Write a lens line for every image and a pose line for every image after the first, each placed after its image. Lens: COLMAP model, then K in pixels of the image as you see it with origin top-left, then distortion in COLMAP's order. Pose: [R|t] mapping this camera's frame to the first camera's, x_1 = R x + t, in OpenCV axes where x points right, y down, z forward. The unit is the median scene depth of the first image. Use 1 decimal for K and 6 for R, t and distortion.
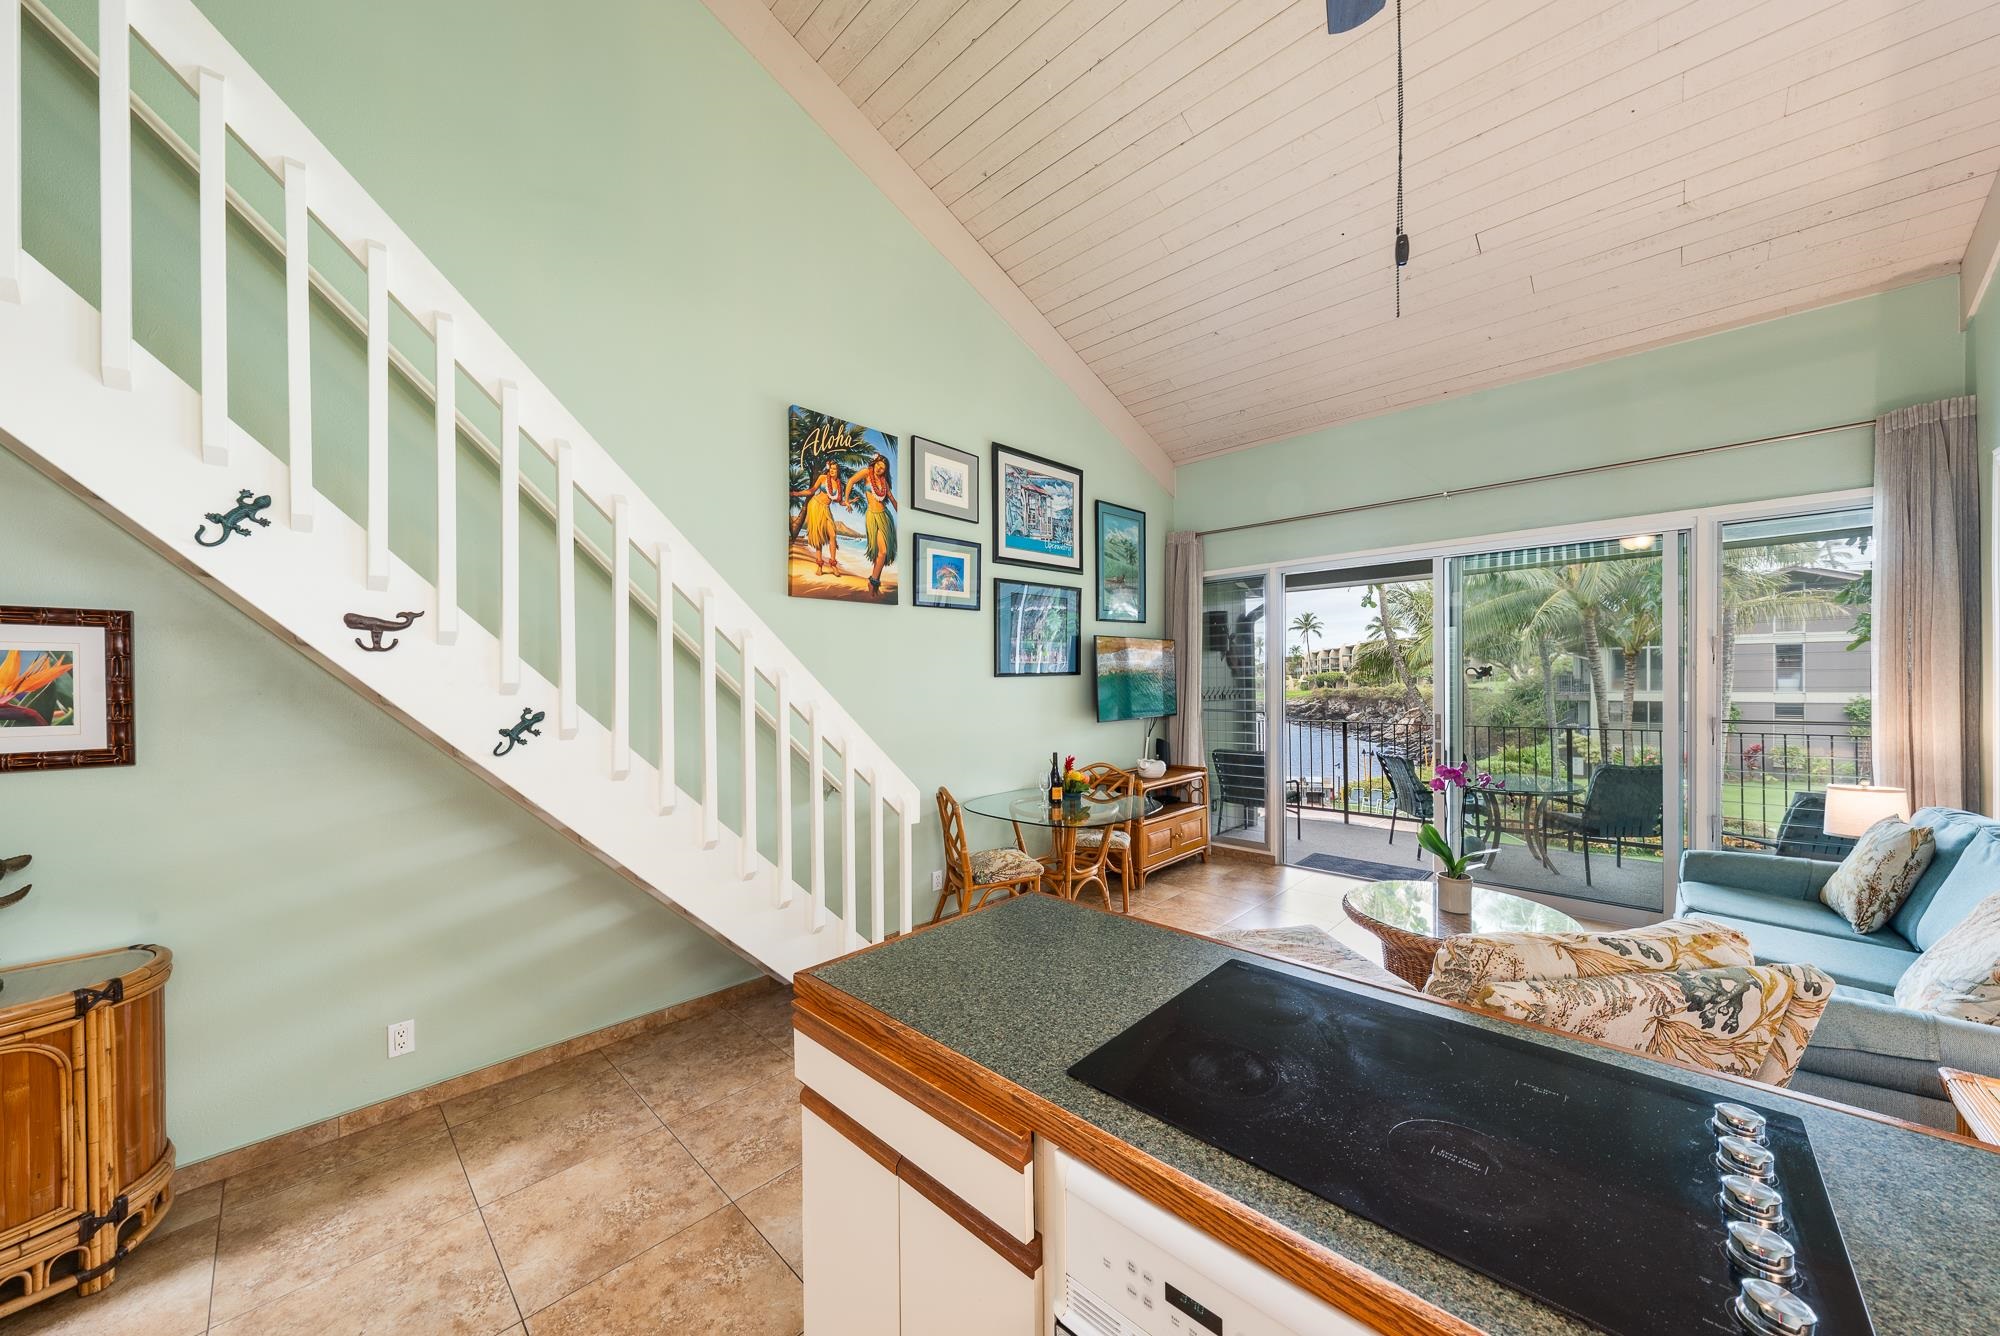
lens RADIAL K [[693.9, 0, 1007.9], [0, 693.9, 686.0], [0, 0, 1]] dist [-0.002634, -0.000507]
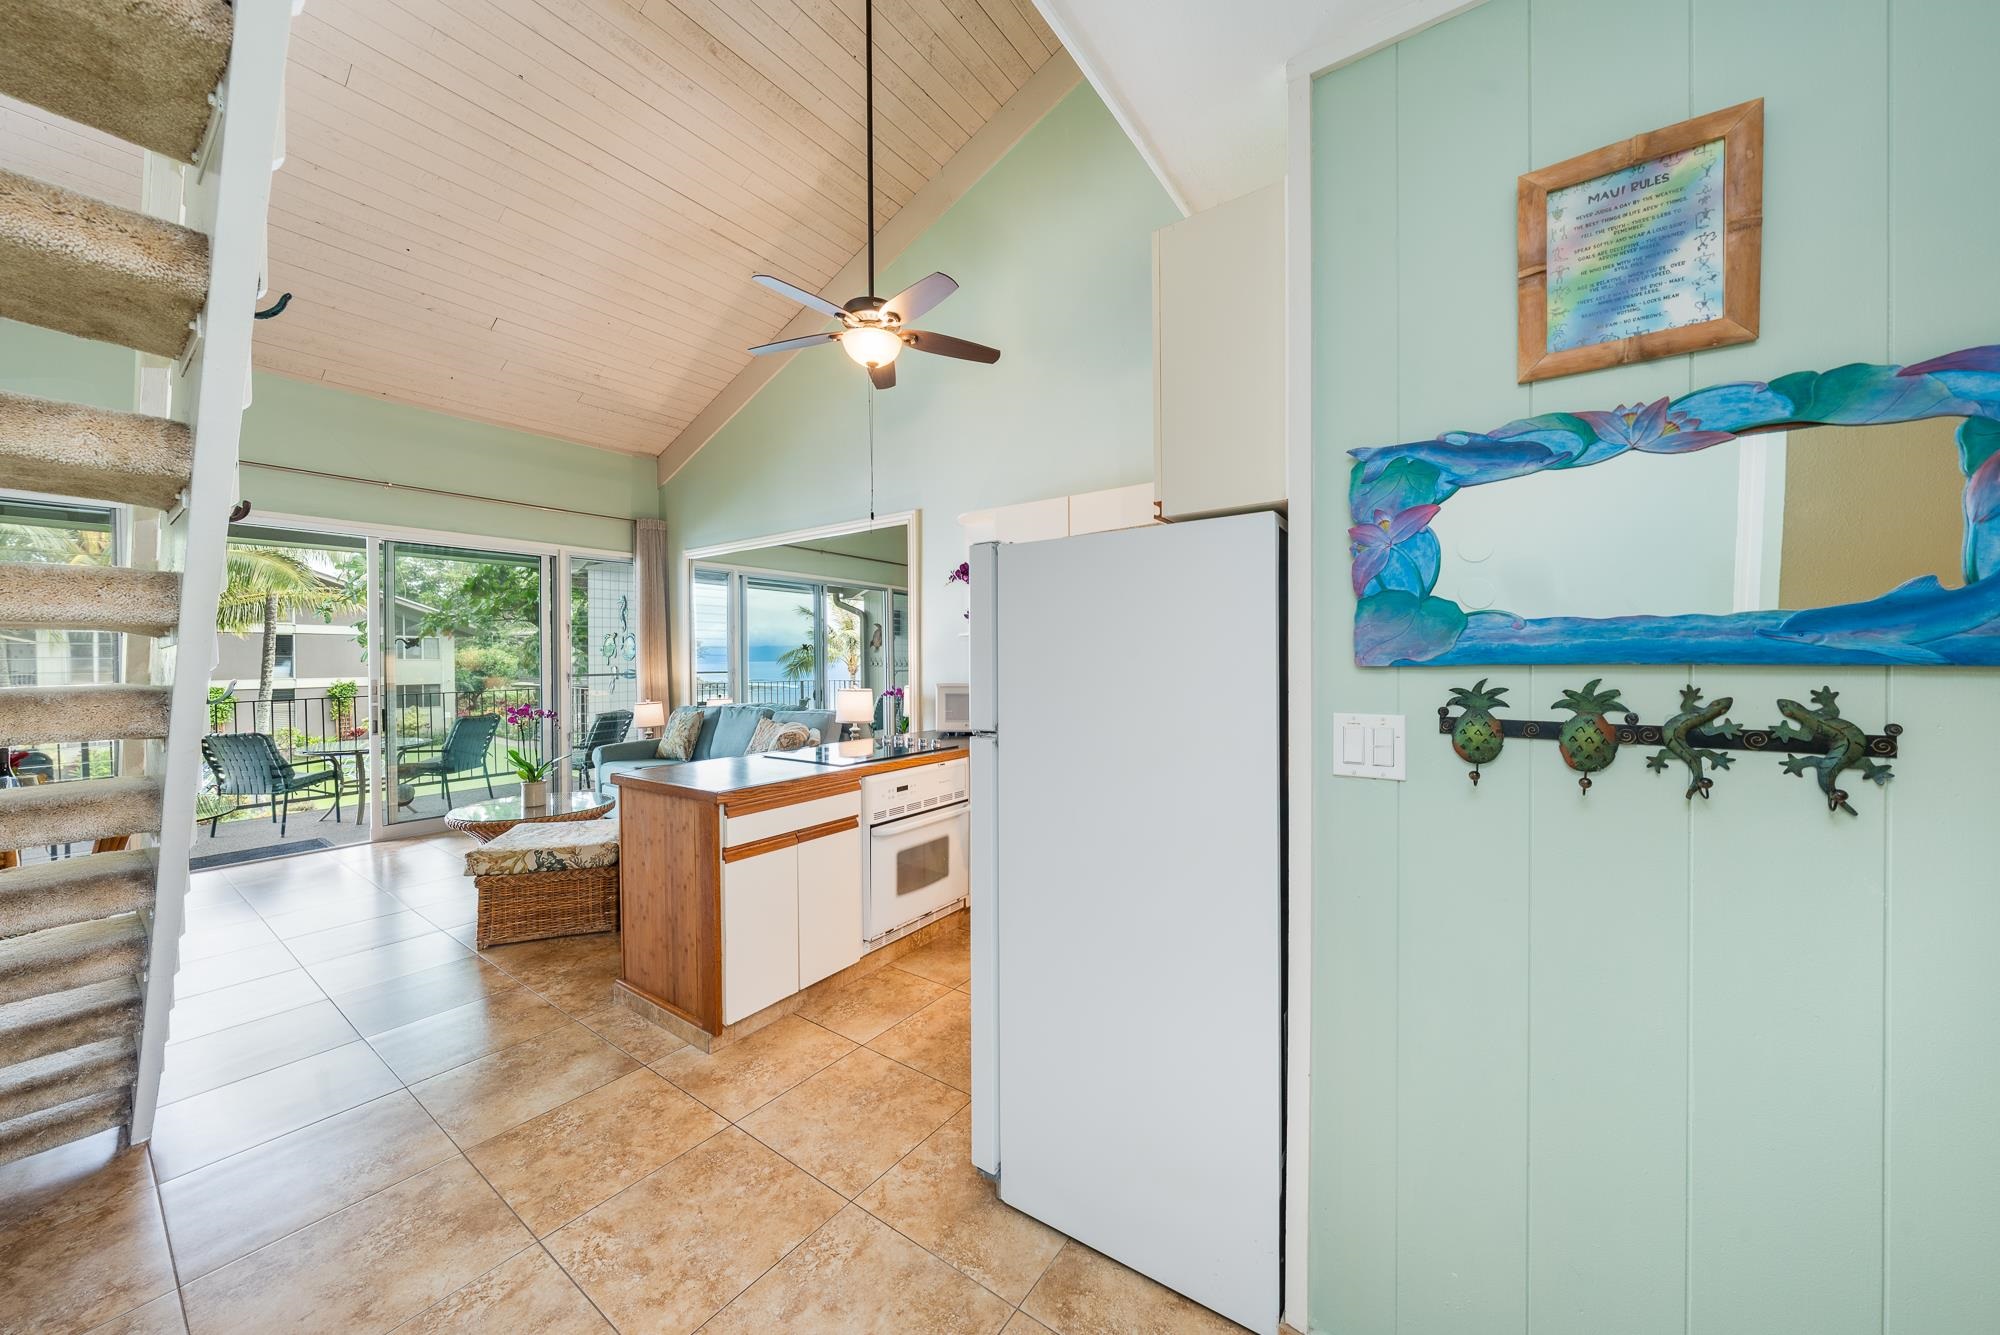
lens RADIAL K [[693.9, 0, 1006.4], [0, 693.9, 664.6], [0, 0, 1]] dist [-0.002634, -0.000507]
pose [[-0.134463, 0.000004, 0.990919, -0.569248], [0.017972, 0.999836, 0.002435, 0.029814], [-0.990756, 0.018136, -0.134441, 0.142708]]
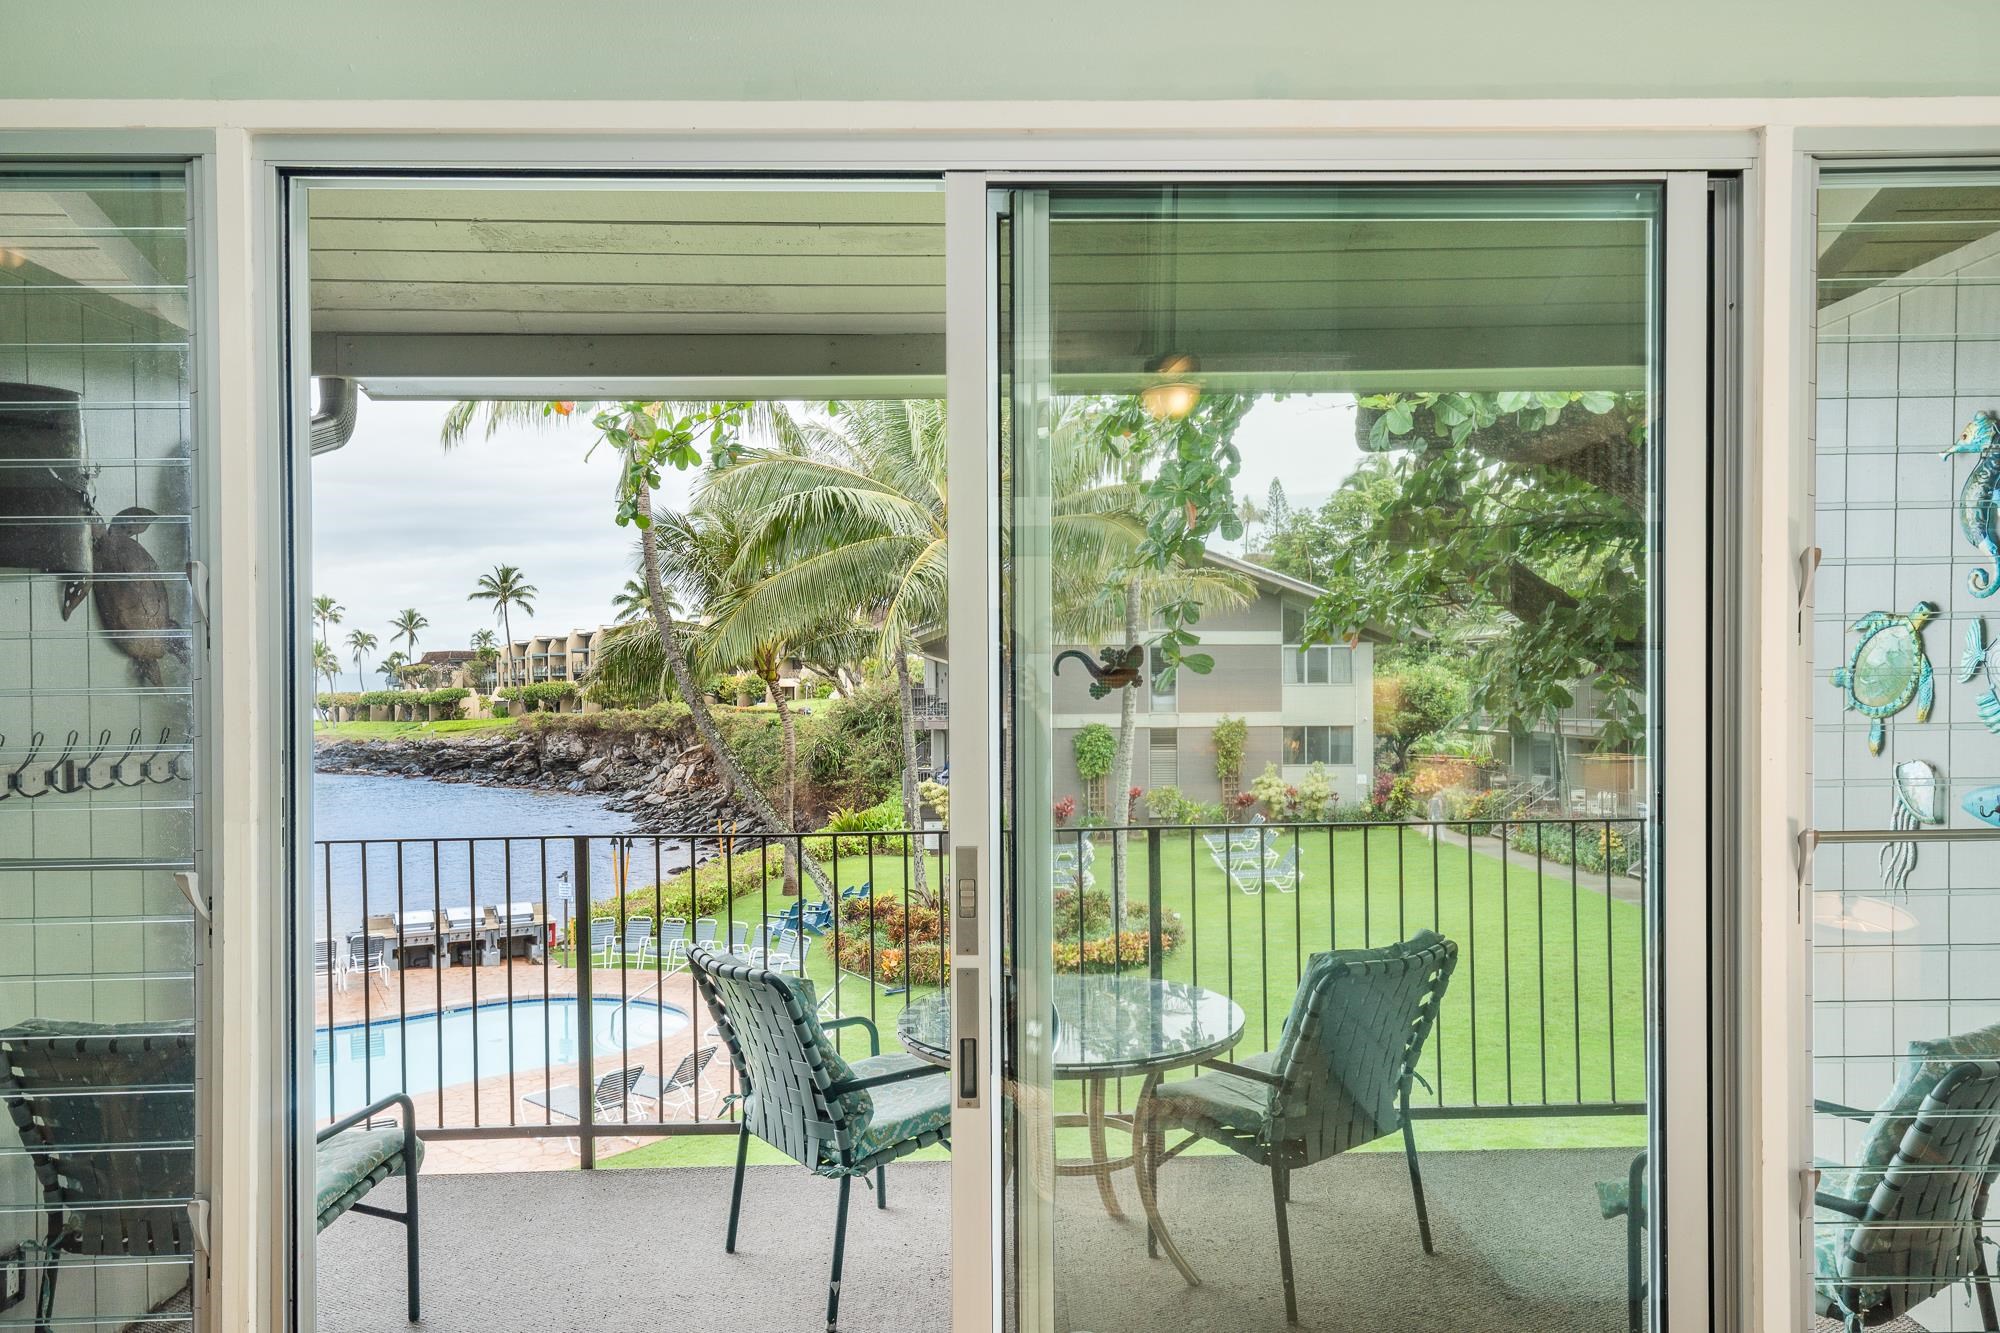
lens RADIAL K [[1336.7, 0, 1043.6], [0, 1336.7, 690.3], [0, 0, 1]] dist [0.012758, 0.007360]
pose [[0.704907, 0.001524, 0.709298, 0.299776], [0.008309, 0.999911, -0.010406, -0.006742], [-0.709251, 0.013229, 0.704832, 0.623552]]
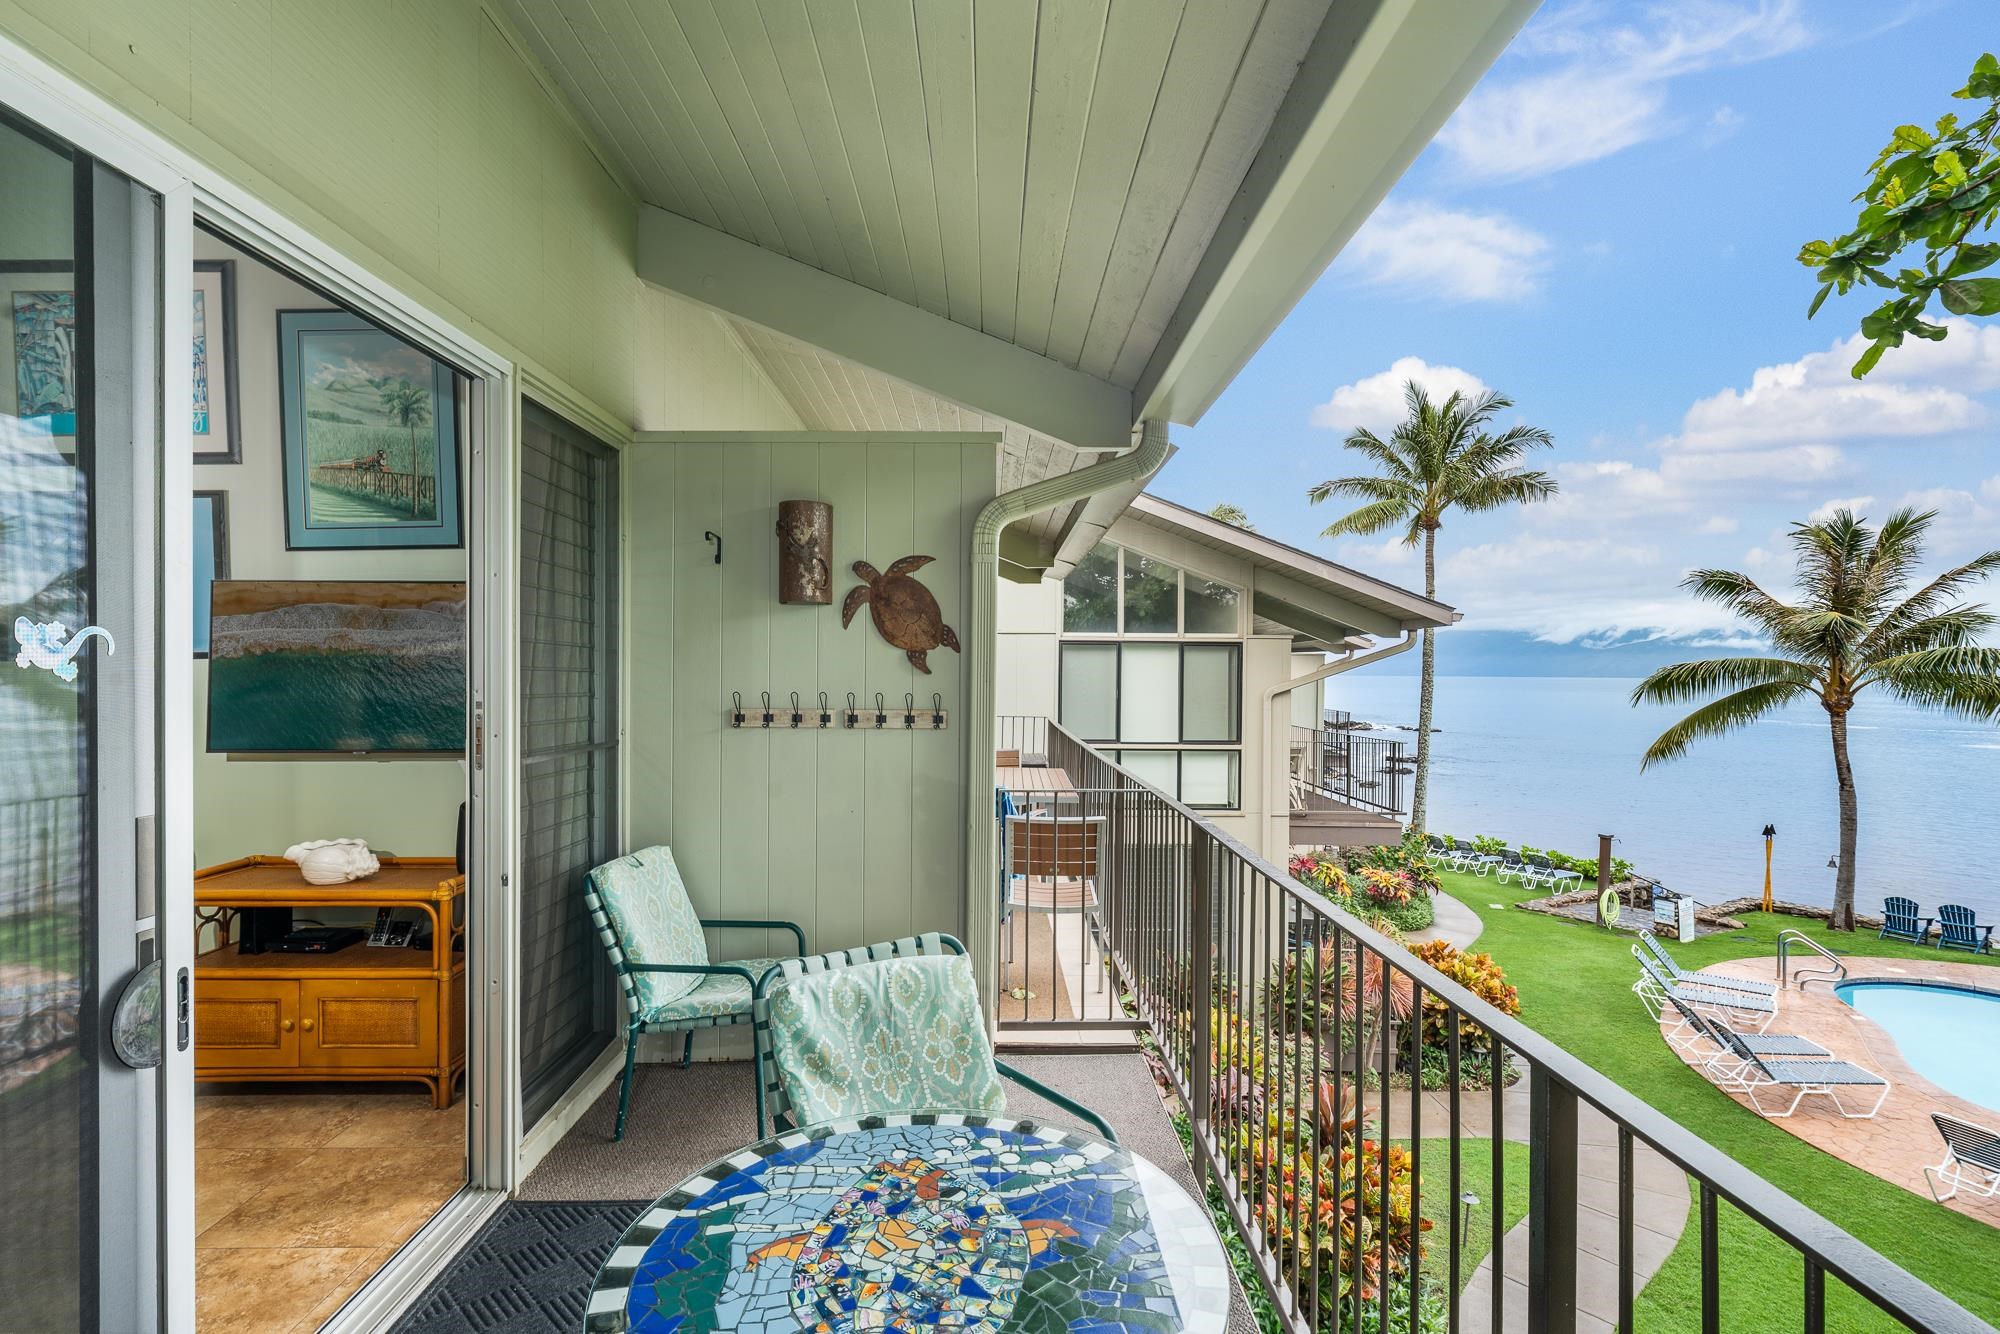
lens RADIAL K [[947.2, 0, 995.9], [0, 947.2, 676.6], [0, 0, 1]] dist [0.002062, -0.001664]
pose [[0.699037, 0.015347, -0.714921, 1.016460], [-0.018177, 0.999828, 0.003690, -0.015876], [0.714855, 0.010416, 0.699196, 0.925555]]
